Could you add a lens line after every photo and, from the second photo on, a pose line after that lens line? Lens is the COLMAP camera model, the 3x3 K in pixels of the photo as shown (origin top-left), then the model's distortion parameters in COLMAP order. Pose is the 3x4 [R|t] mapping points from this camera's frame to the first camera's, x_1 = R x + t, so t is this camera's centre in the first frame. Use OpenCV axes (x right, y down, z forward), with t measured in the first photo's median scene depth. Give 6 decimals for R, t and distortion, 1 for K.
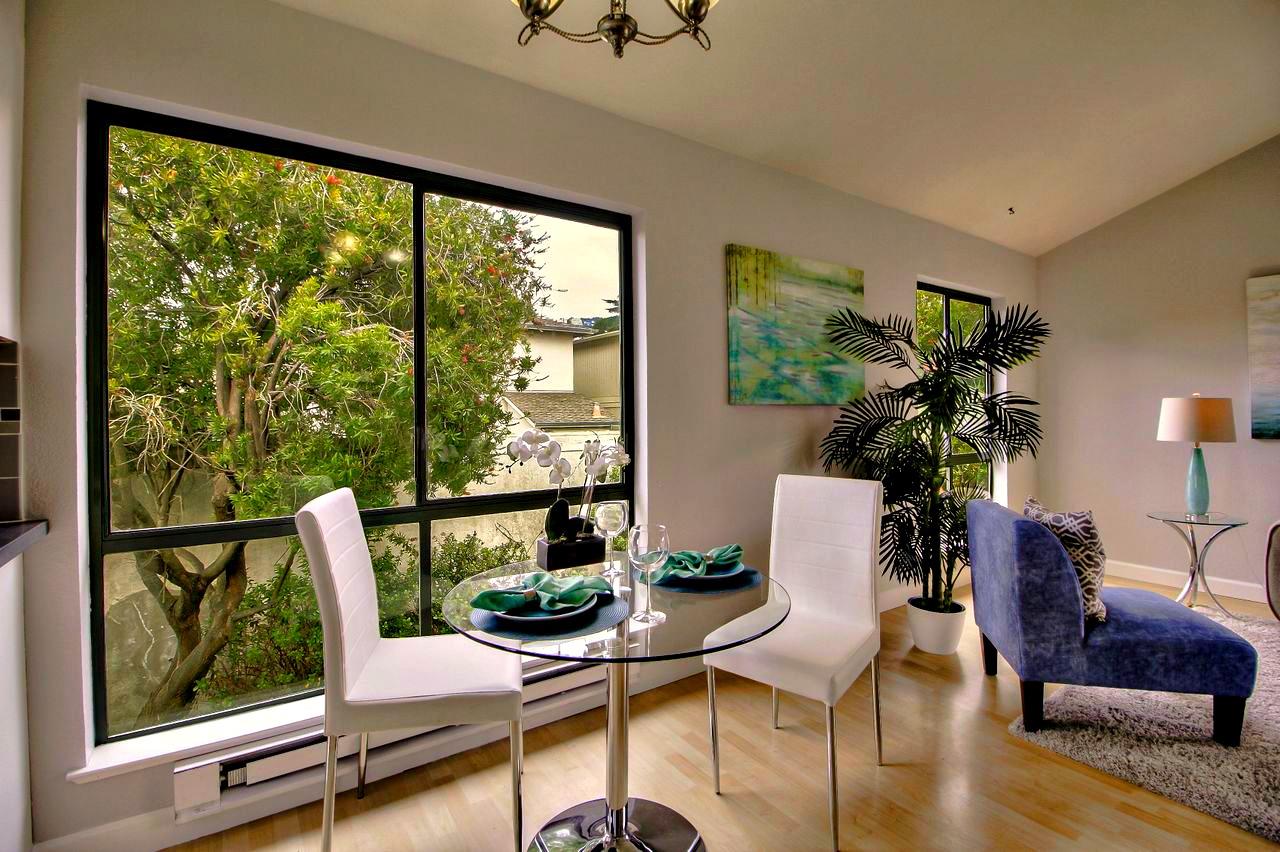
lens RADIAL K [[602.6, 0, 639.0], [0, 602.6, 413.8], [0, 0, 1]] dist [-0.014038, -0.002954]
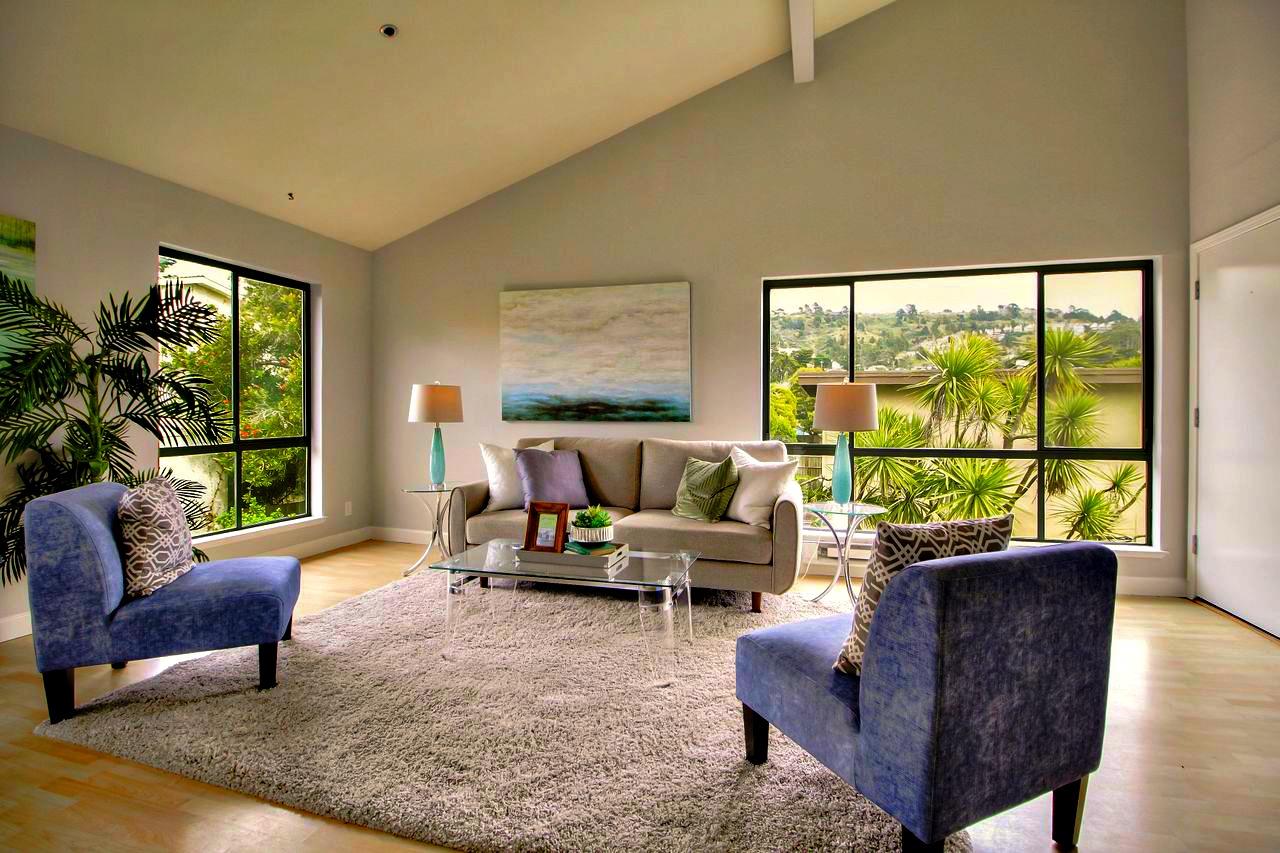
lens RADIAL K [[602.6, 0, 651.0], [0, 602.6, 413.2], [0, 0, 1]] dist [-0.014038, -0.002954]
pose [[0.777004, 0.004479, 0.629479, 0.813559], [-0.010814, 0.999922, 0.006234, 0.027220], [-0.629402, -0.011651, 0.776992, -0.314060]]
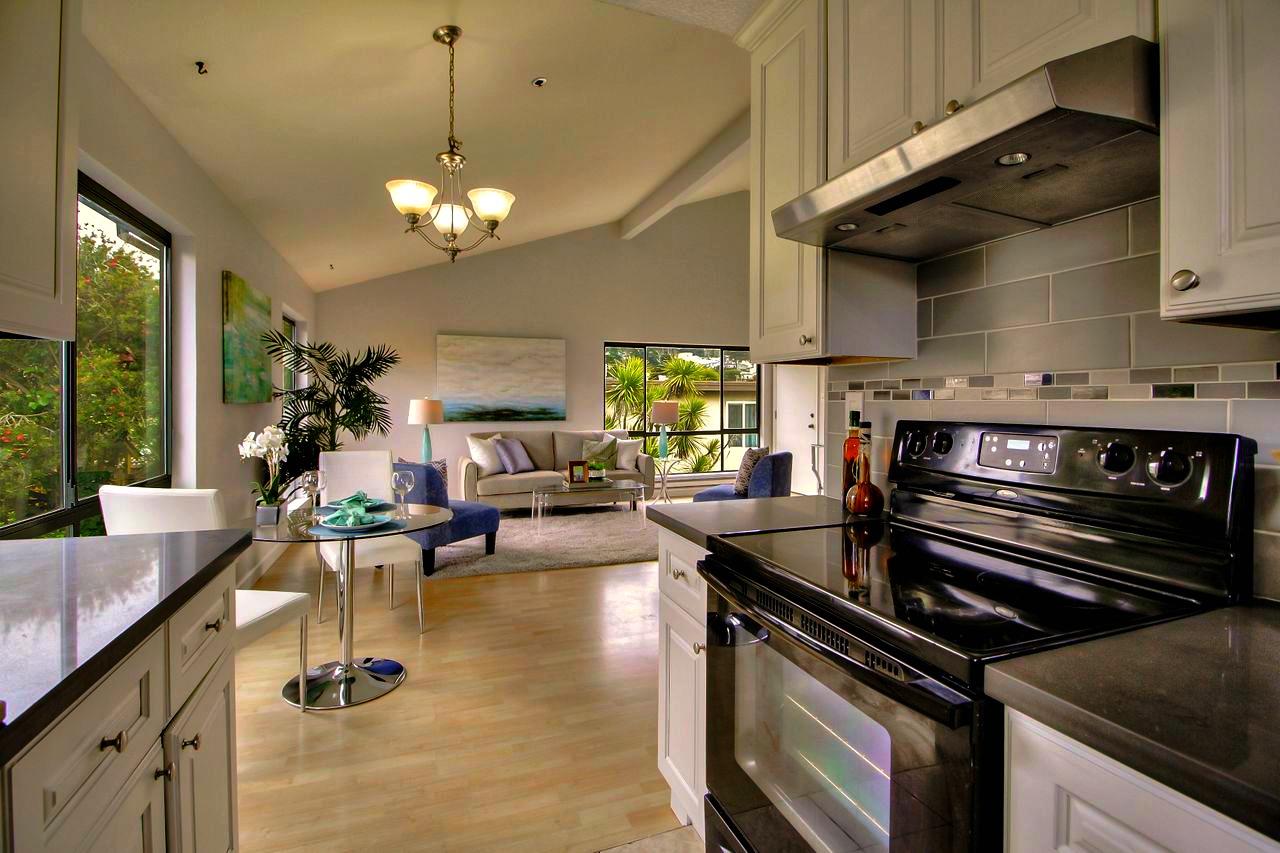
lens RADIAL K [[602.6, 0, 642.0], [0, 602.6, 419.8], [0, 0, 1]] dist [-0.014038, -0.002954]
pose [[0.254381, -0.021591, 0.966863, -1.052361], [-0.006299, 0.999693, 0.023981, -0.021611], [-0.967084, -0.012190, 0.254166, -0.153380]]
